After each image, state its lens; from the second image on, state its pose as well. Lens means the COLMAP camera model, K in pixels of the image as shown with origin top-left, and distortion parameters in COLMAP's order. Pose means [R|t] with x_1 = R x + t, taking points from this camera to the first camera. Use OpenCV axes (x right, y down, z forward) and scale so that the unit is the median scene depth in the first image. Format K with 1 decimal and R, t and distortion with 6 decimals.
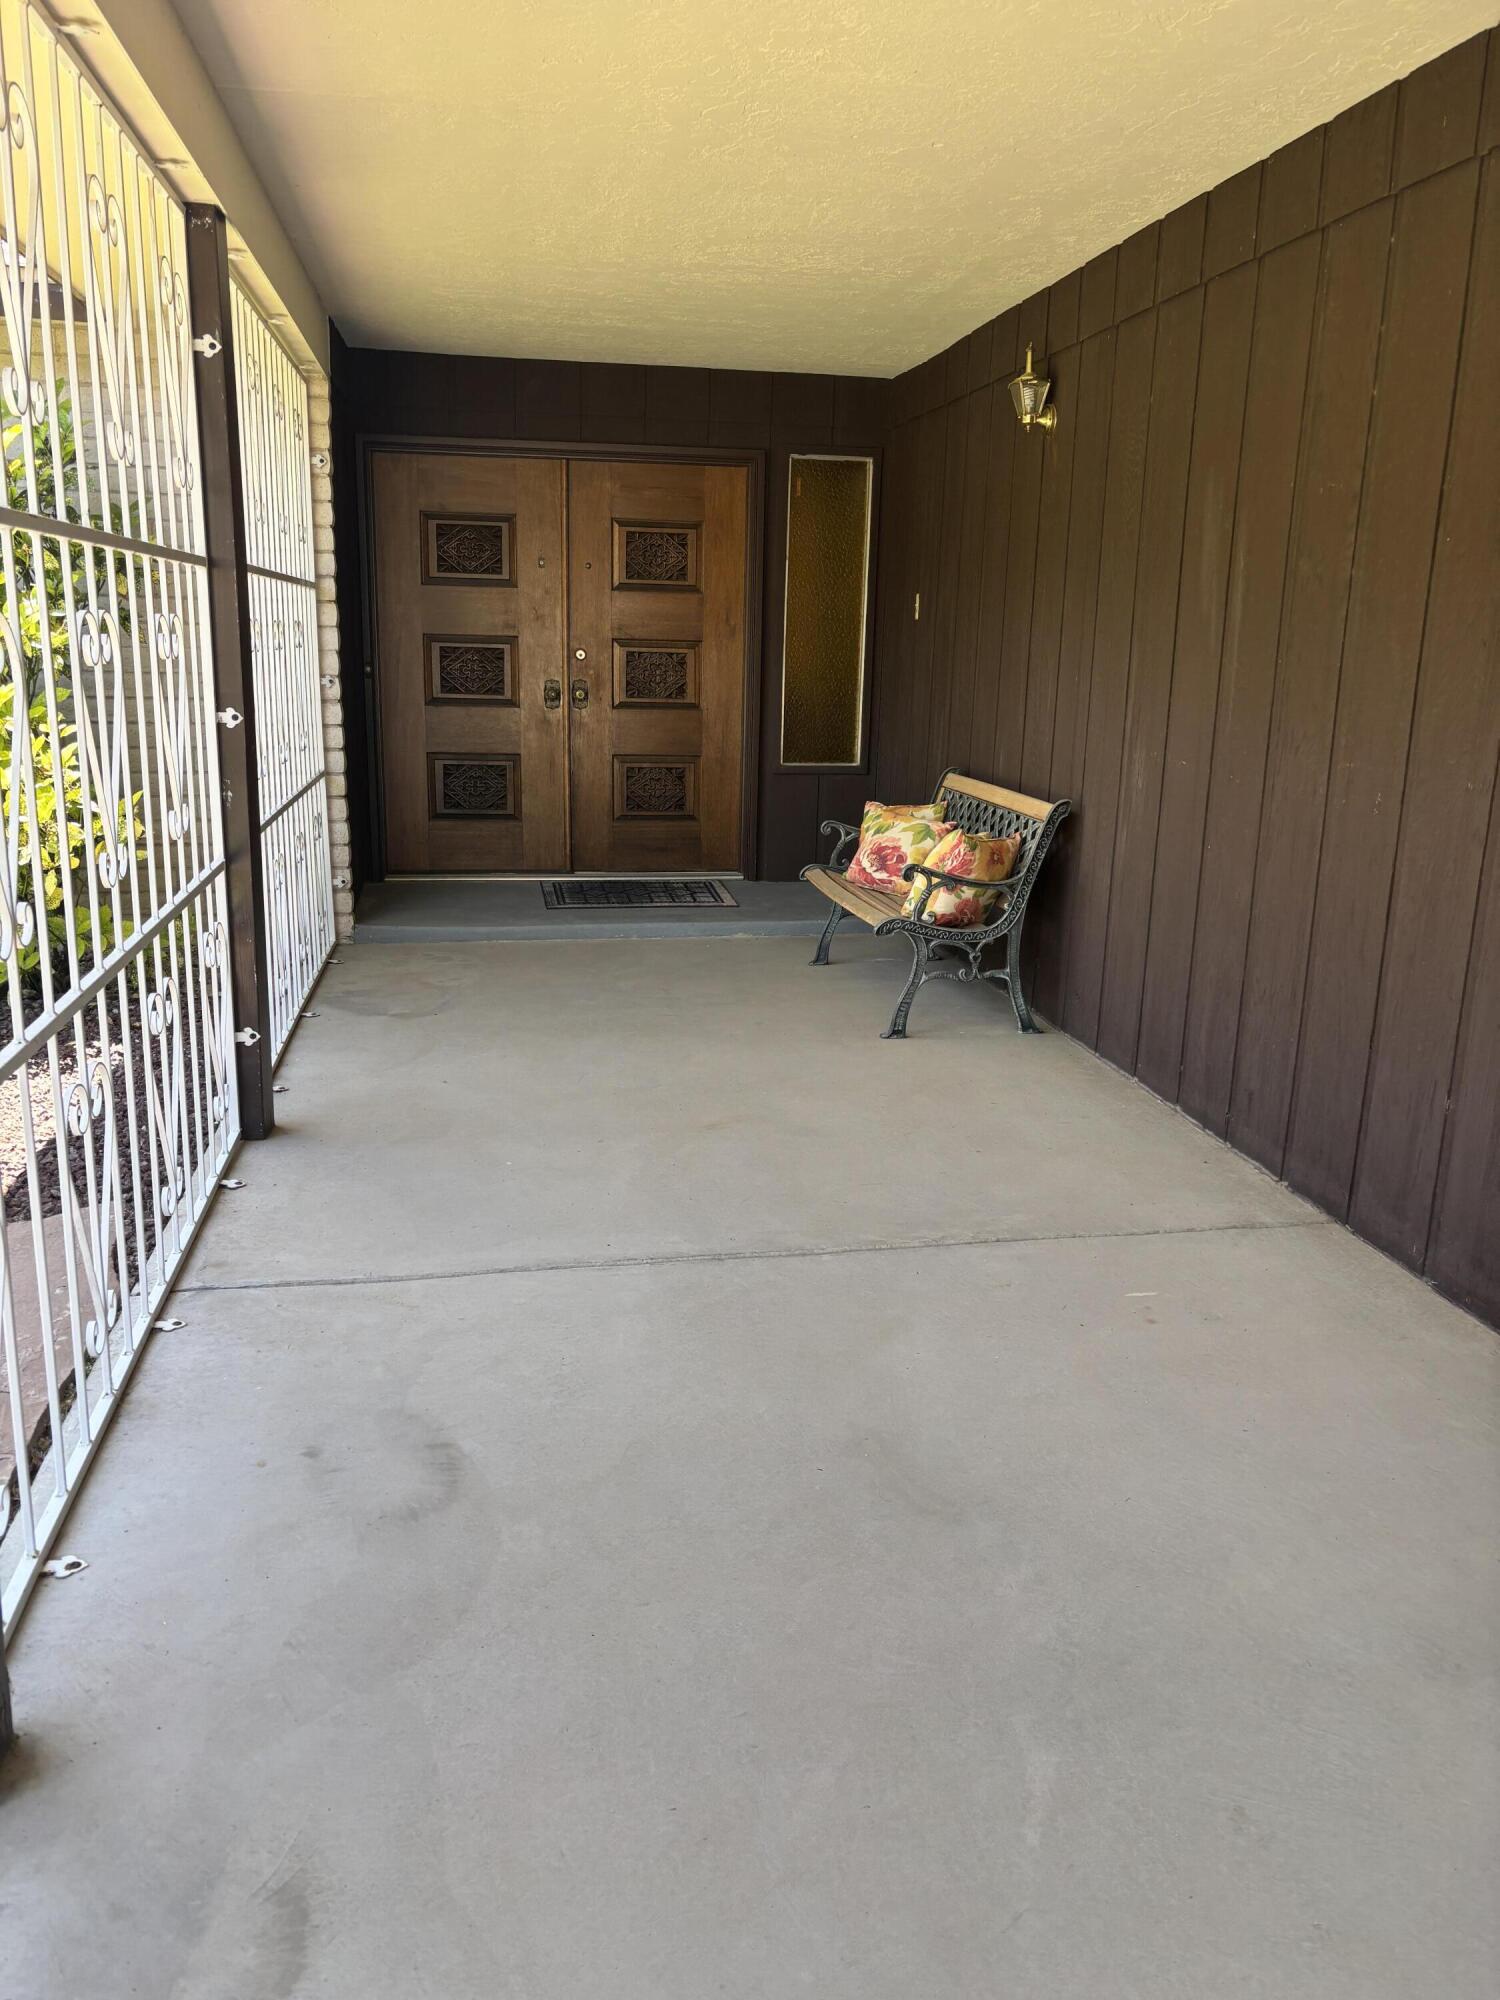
lens RADIAL K [[1543.6, 0, 754.4], [0, 1543.6, 1029.2], [0, 0, 1]] dist [0.124501, -0.281537]
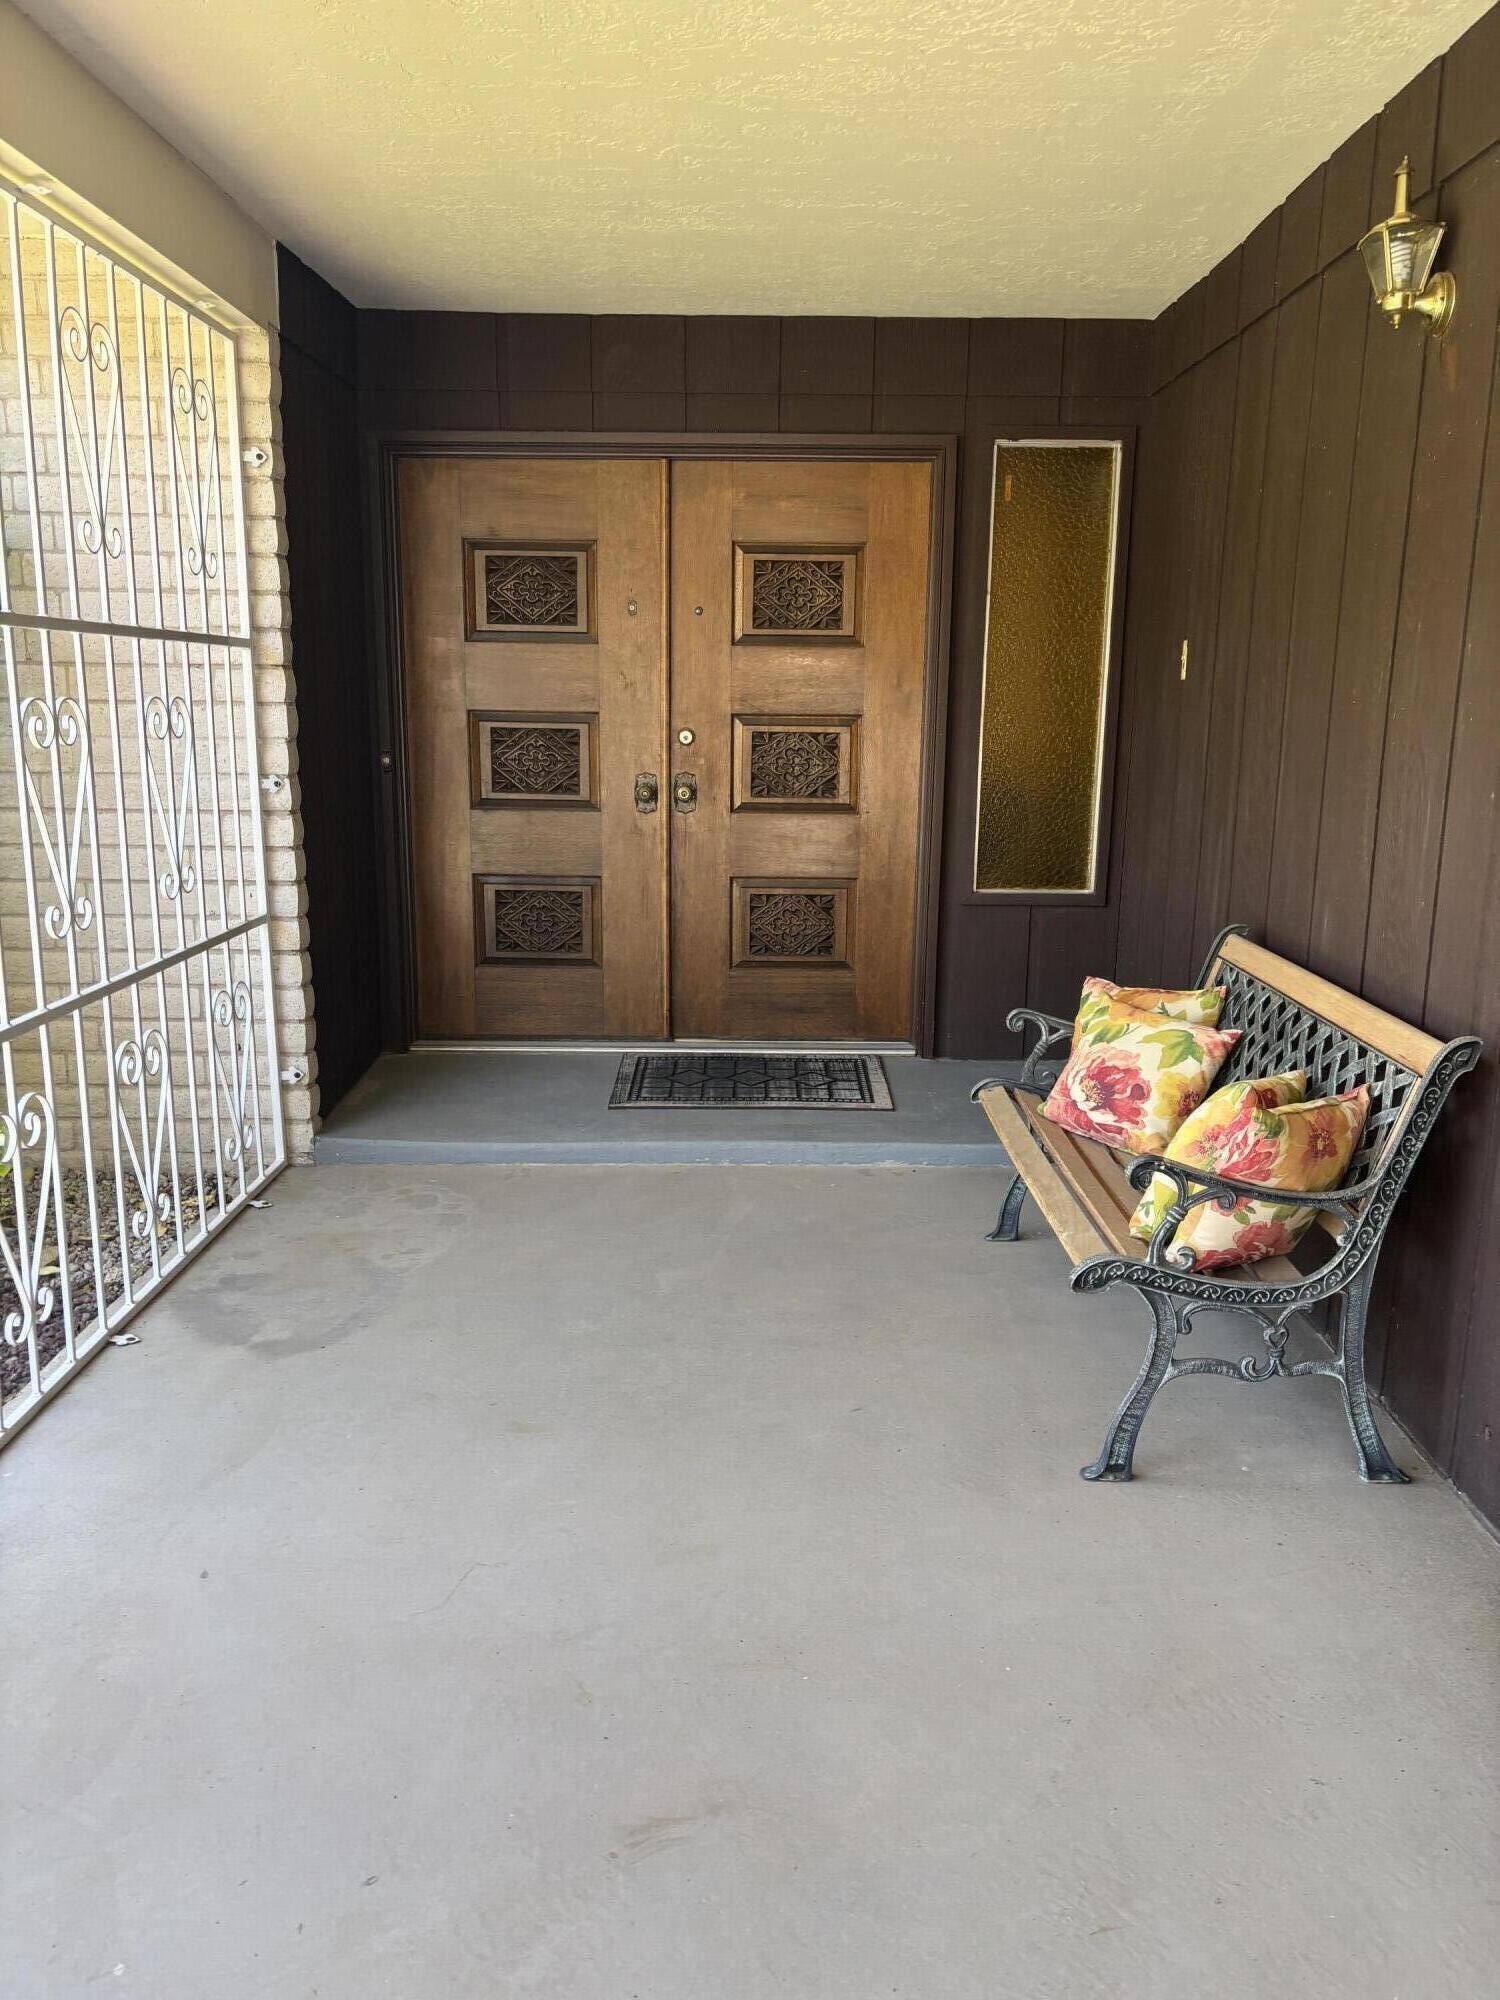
lens RADIAL K [[1543.6, 0, 754.4], [0, 1543.6, 1029.2], [0, 0, 1]] dist [0.124501, -0.281537]
pose [[0.985023, 0.027414, -0.170232, 0.042307], [-0.033625, 0.998866, -0.033706, -0.089316], [0.169115, 0.038925, 0.984827, 0.331665]]
